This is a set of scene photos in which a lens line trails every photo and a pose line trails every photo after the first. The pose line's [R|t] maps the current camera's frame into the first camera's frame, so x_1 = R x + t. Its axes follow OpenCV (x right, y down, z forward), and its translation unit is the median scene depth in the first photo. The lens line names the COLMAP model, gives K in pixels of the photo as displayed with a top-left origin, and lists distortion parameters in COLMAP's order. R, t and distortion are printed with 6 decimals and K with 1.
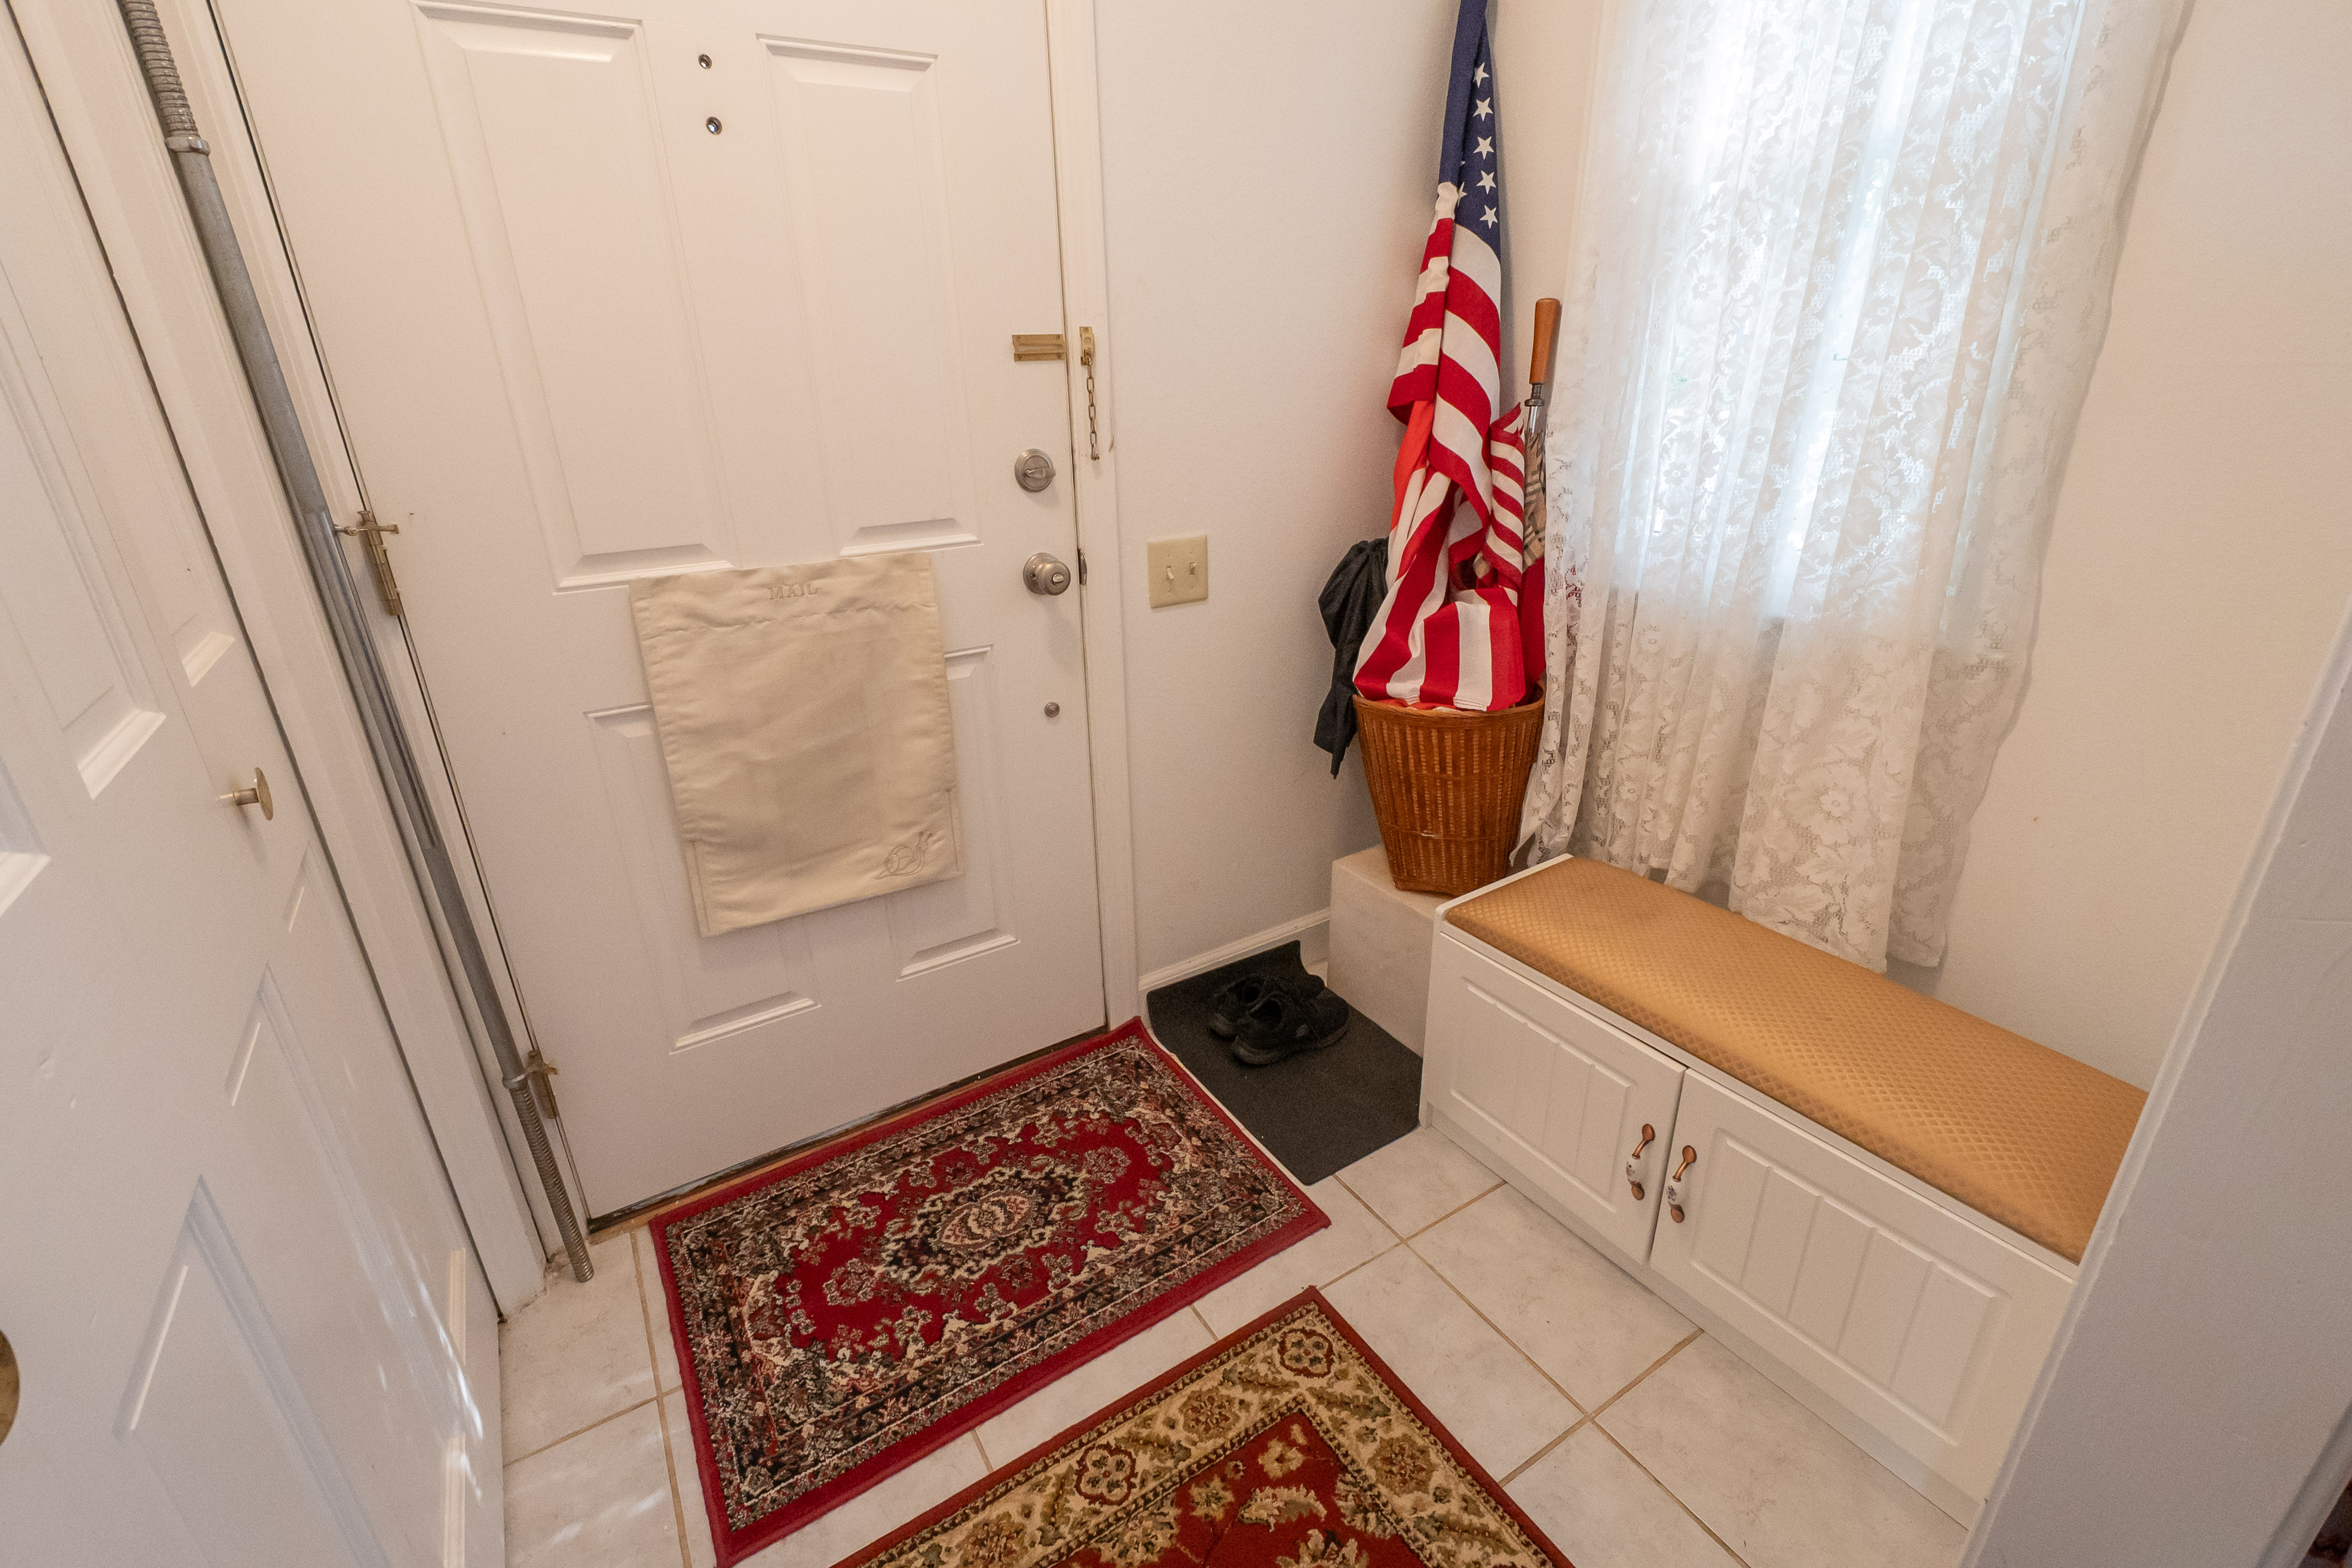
lens RADIAL K [[1018.7, 0, 1151.2], [0, 1018.7, 777.7], [0, 0, 1]] dist [0.013146, -0.010664]
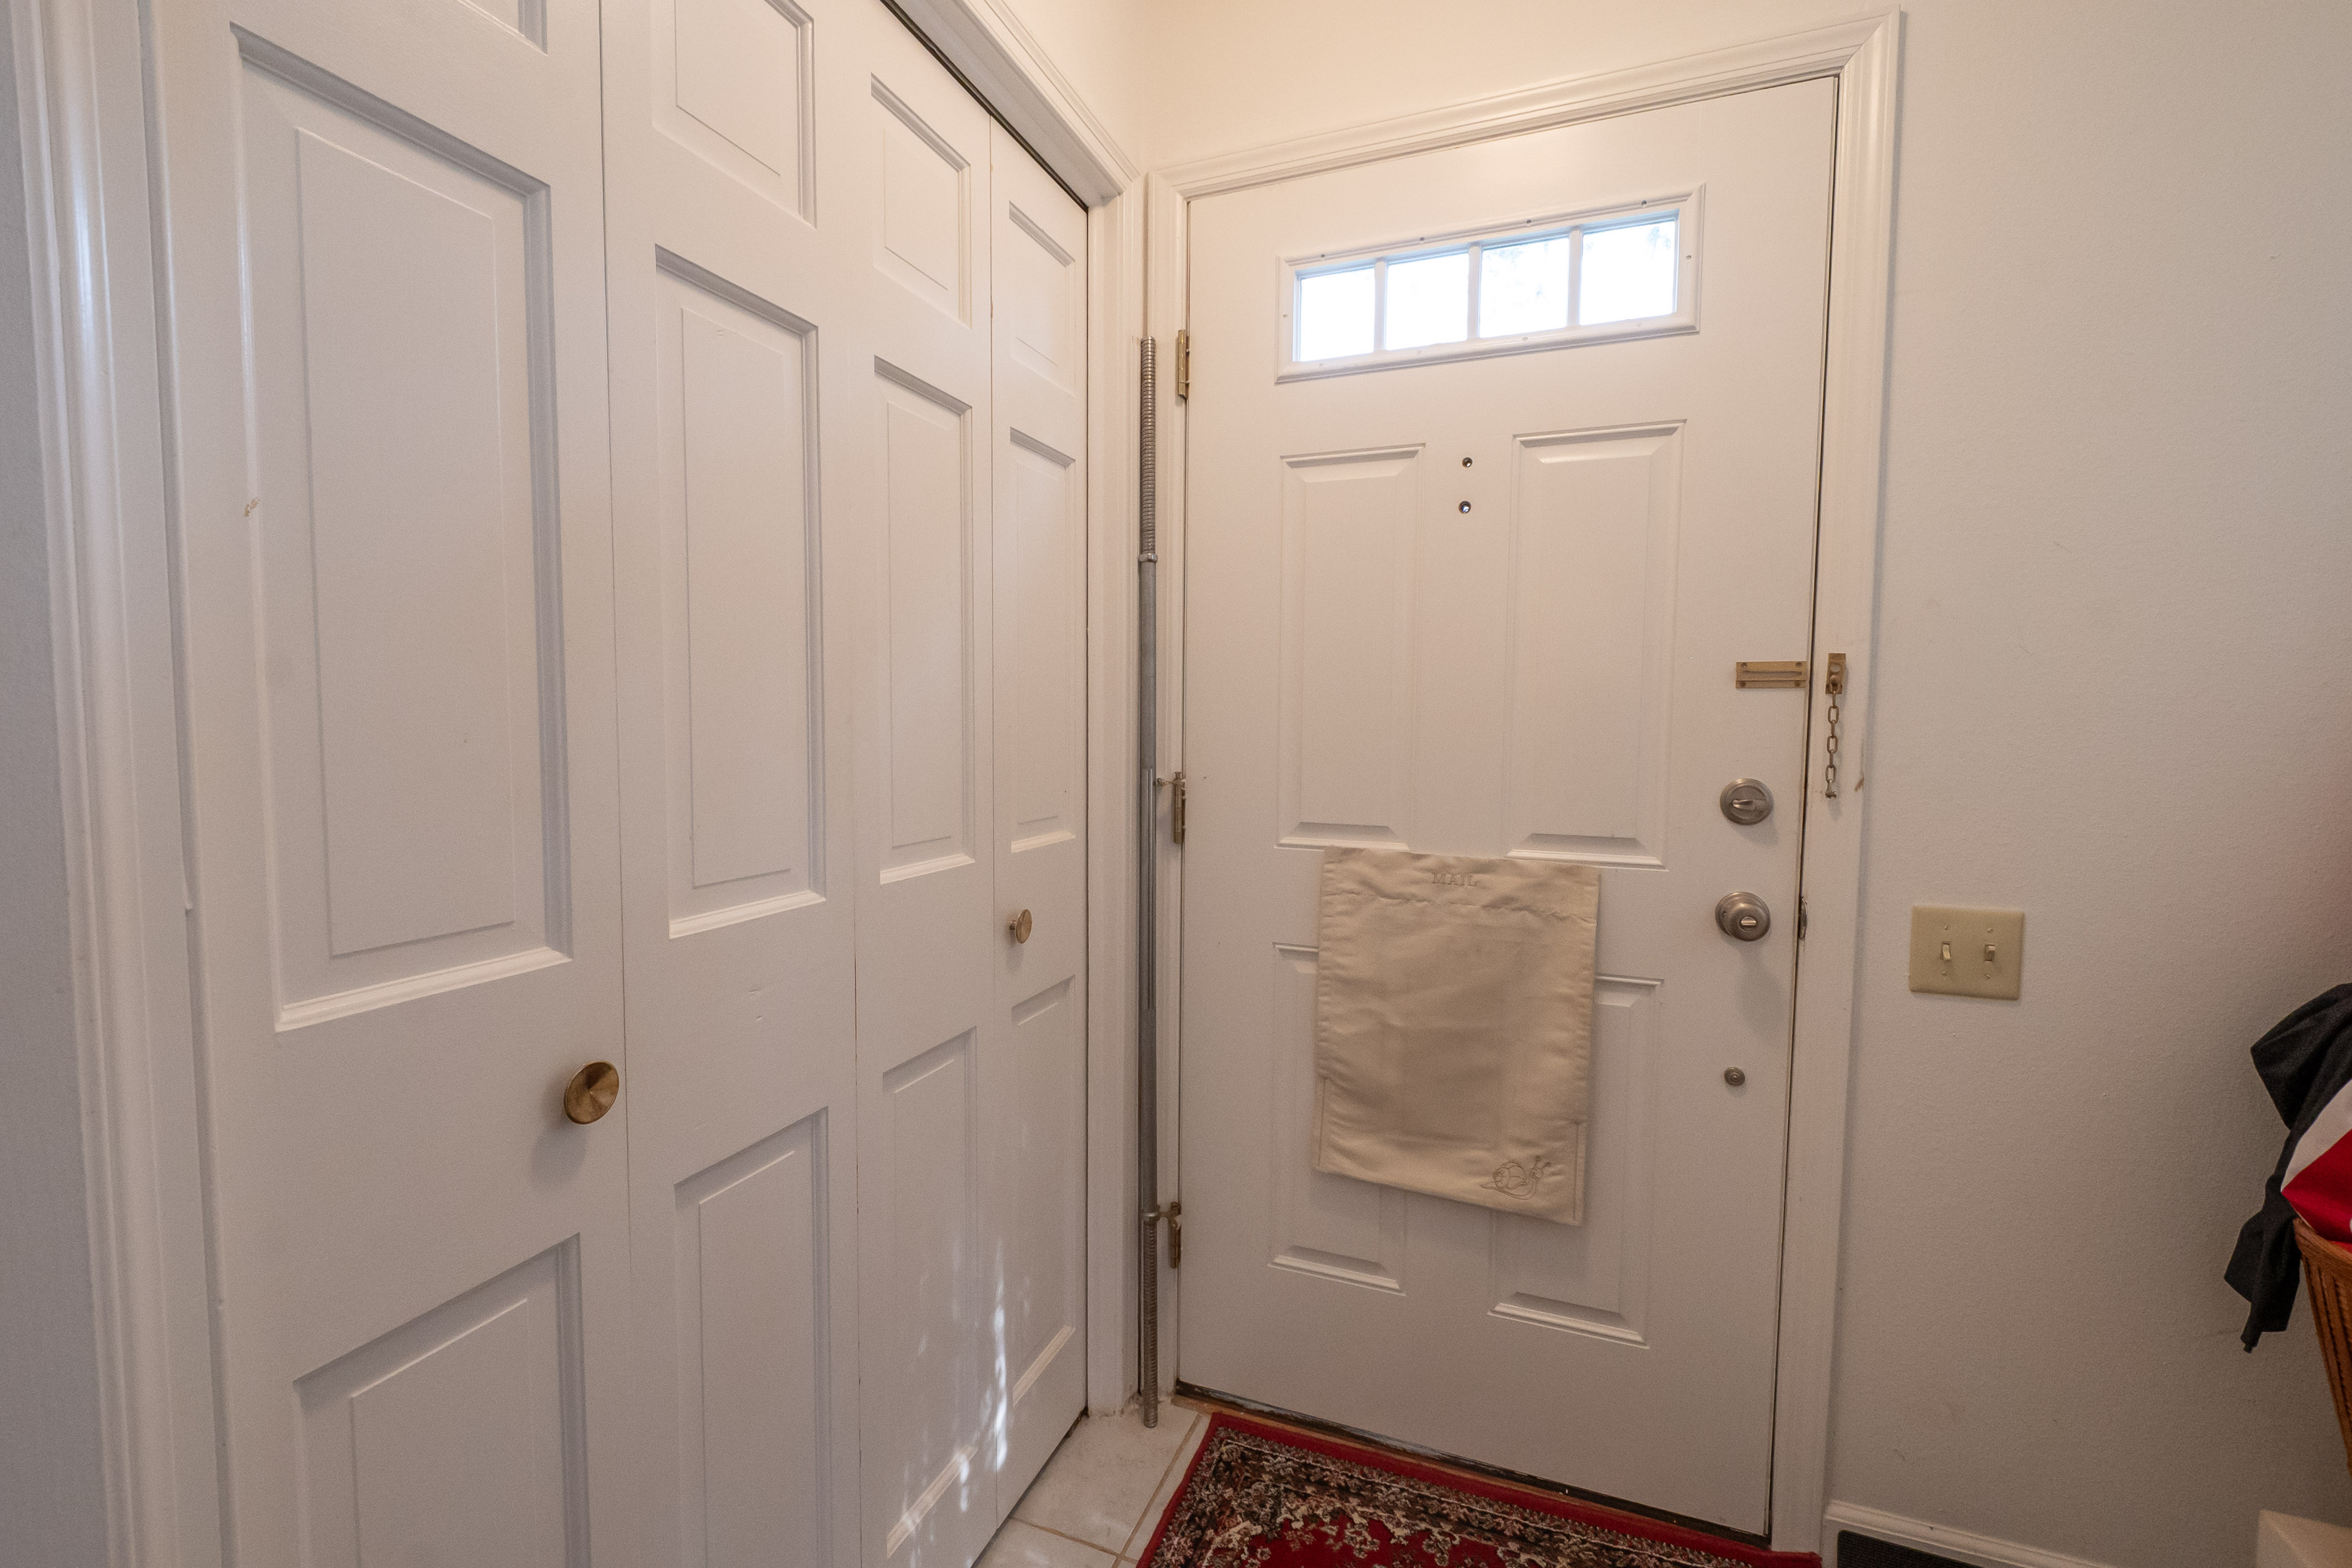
lens RADIAL K [[1031.6, 0, 1170.3], [0, 1031.6, 781.2], [0, 0, 1]] dist [0.008227, -0.005661]
pose [[0.598880, 0.087807, -0.796011, 0.306979], [-0.324020, 0.935547, -0.140578, -0.026806], [0.732362, 0.342112, 0.588732, 0.090078]]
